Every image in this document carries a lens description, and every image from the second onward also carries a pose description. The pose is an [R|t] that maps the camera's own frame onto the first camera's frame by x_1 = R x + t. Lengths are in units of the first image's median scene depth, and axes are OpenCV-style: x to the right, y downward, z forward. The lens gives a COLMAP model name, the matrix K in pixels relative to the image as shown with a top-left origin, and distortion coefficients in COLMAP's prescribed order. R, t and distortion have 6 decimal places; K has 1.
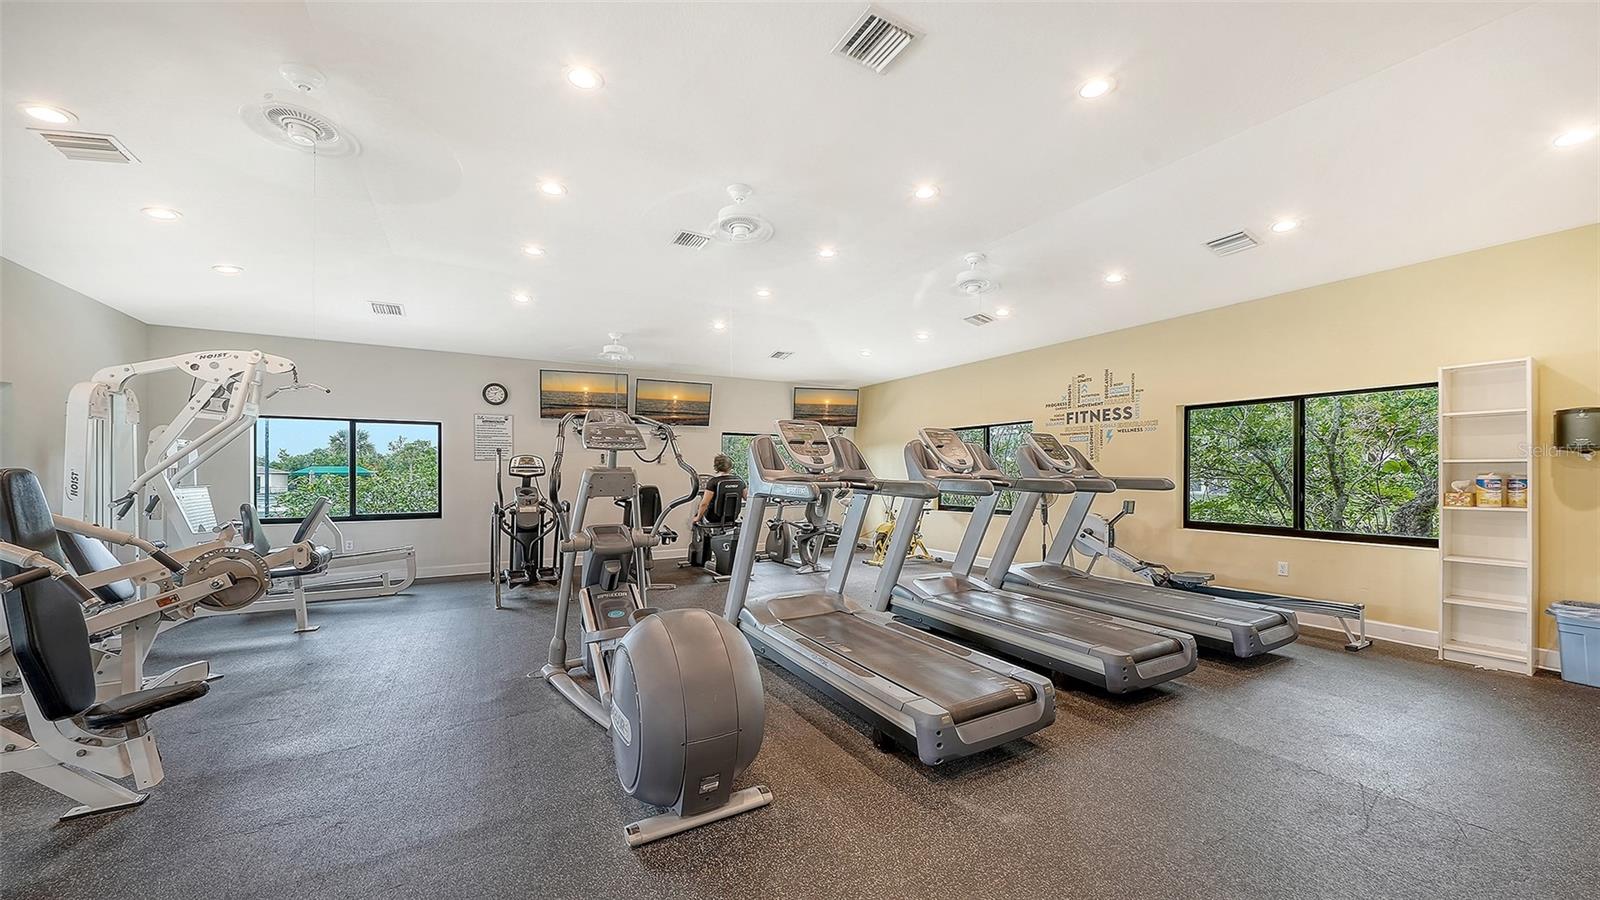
lens RADIAL K [[562.0, 0, 799.5], [0, 562.0, 476.4], [0, 0, 1]] dist [-0.000737, -0.000060]
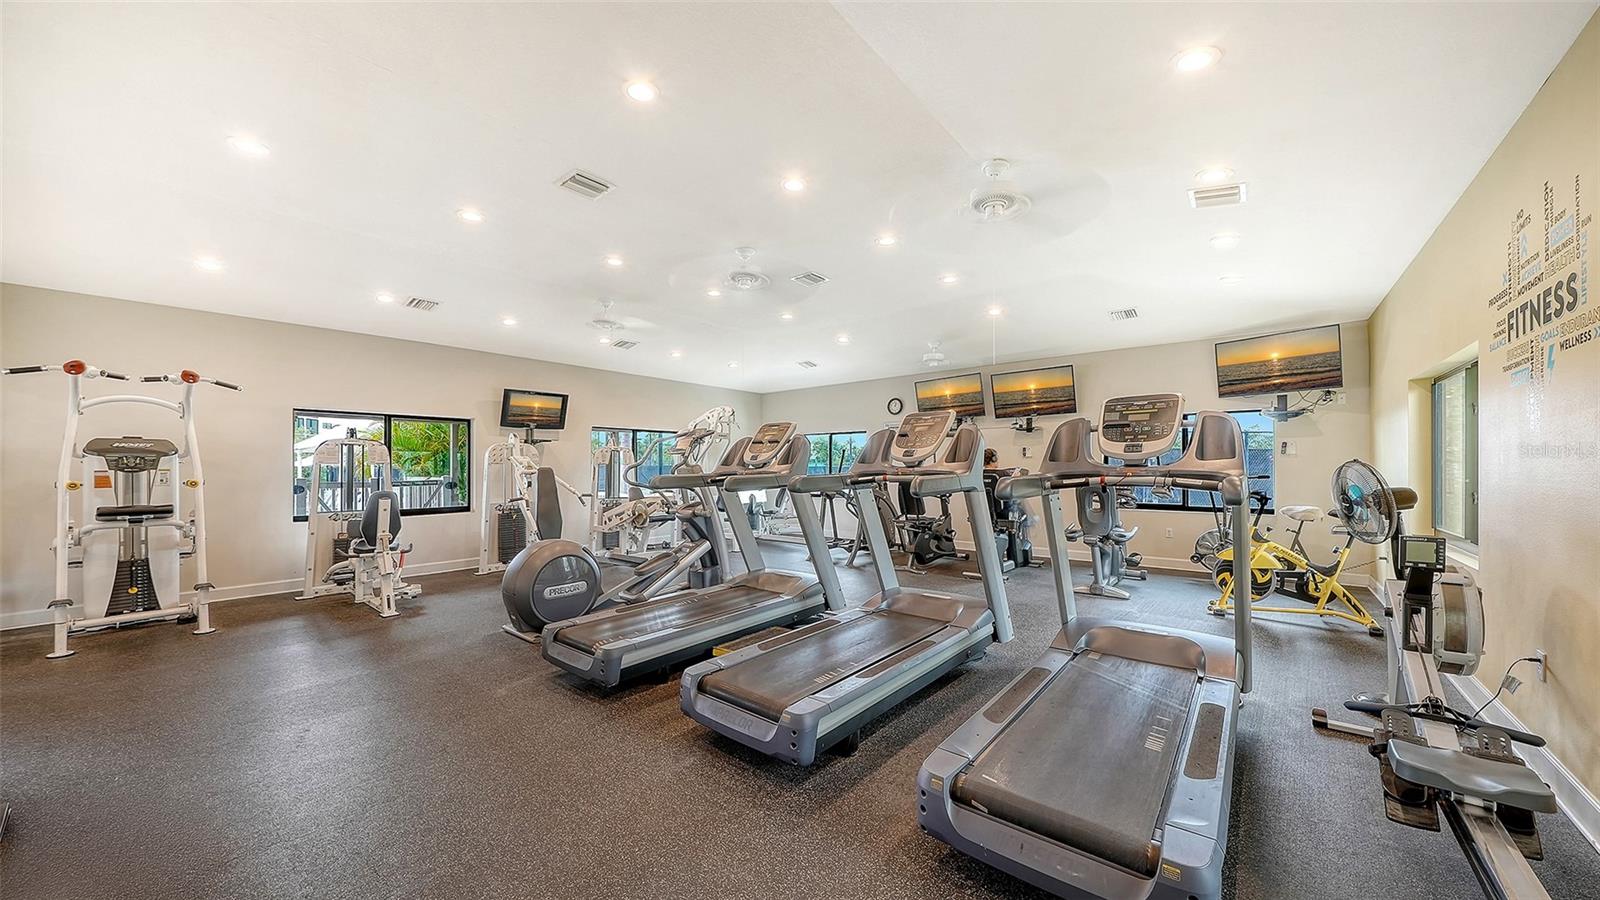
lens RADIAL K [[557.1, 0, 798.3], [0, 557.1, 462.2], [0, 0, 1]] dist [-0.001178, -0.000083]
pose [[0.345873, -0.009259, -0.938236, 0.678417], [-0.001505, 0.999945, -0.010423, -0.004543], [0.938280, 0.005017, 0.345839, 0.403671]]
